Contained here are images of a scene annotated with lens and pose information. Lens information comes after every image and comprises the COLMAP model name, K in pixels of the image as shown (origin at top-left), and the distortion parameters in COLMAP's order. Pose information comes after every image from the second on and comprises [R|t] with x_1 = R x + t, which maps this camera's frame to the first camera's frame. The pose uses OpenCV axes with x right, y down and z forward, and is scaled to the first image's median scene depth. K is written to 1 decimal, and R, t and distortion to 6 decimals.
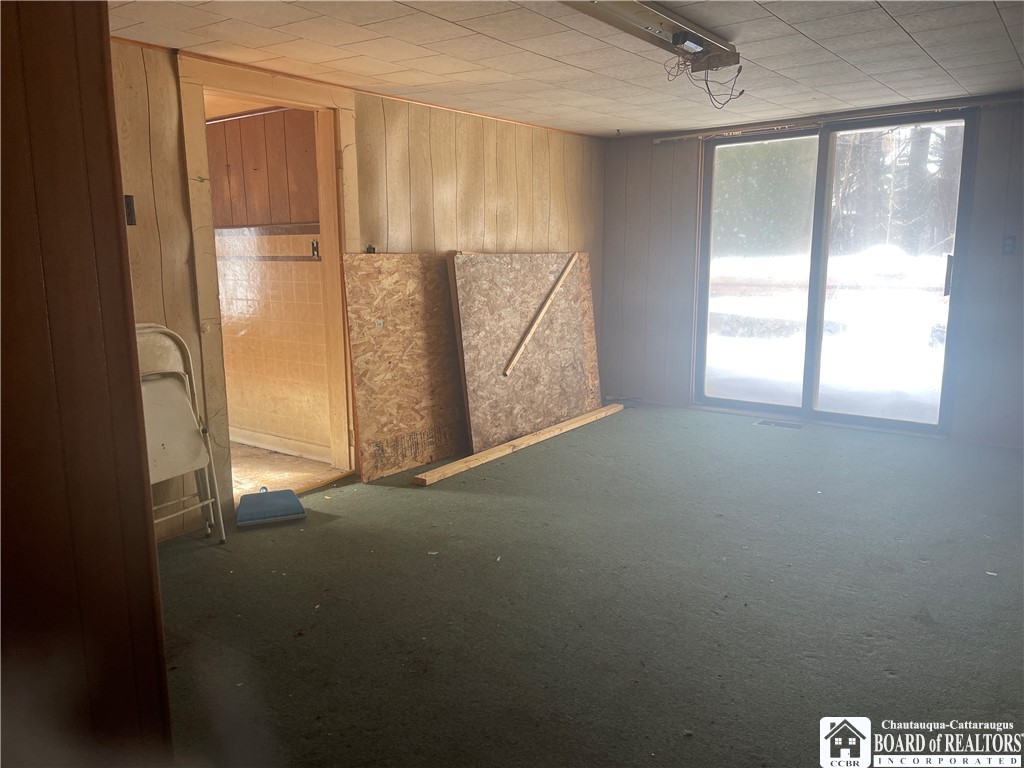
lens RADIAL K [[778.5, 0, 510.2], [0, 778.5, 381.7], [0, 0, 1]] dist [0.035717, -0.008740]
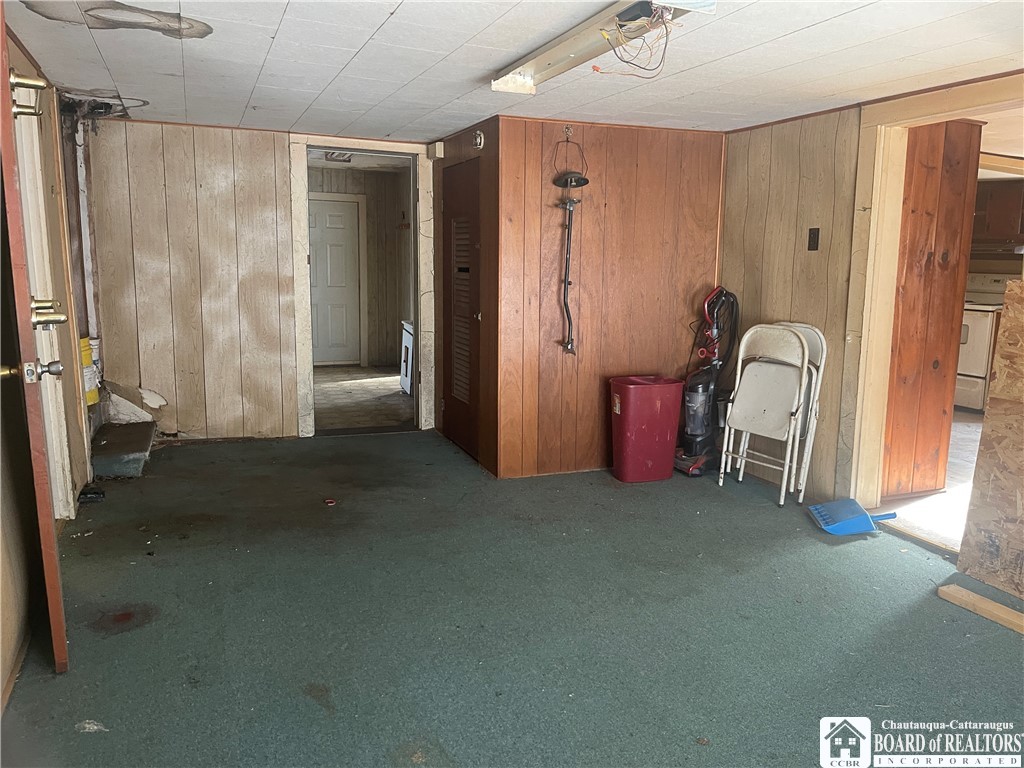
lens RADIAL K [[778.5, 0, 511.4], [0, 778.5, 383.7], [0, 0, 1]] dist [0.035717, -0.008740]
pose [[-0.523040, 0.135078, -0.841536, 0.807089], [-0.155999, 0.955510, 0.250330, -0.207249], [0.837910, 0.262212, -0.478698, 1.105914]]
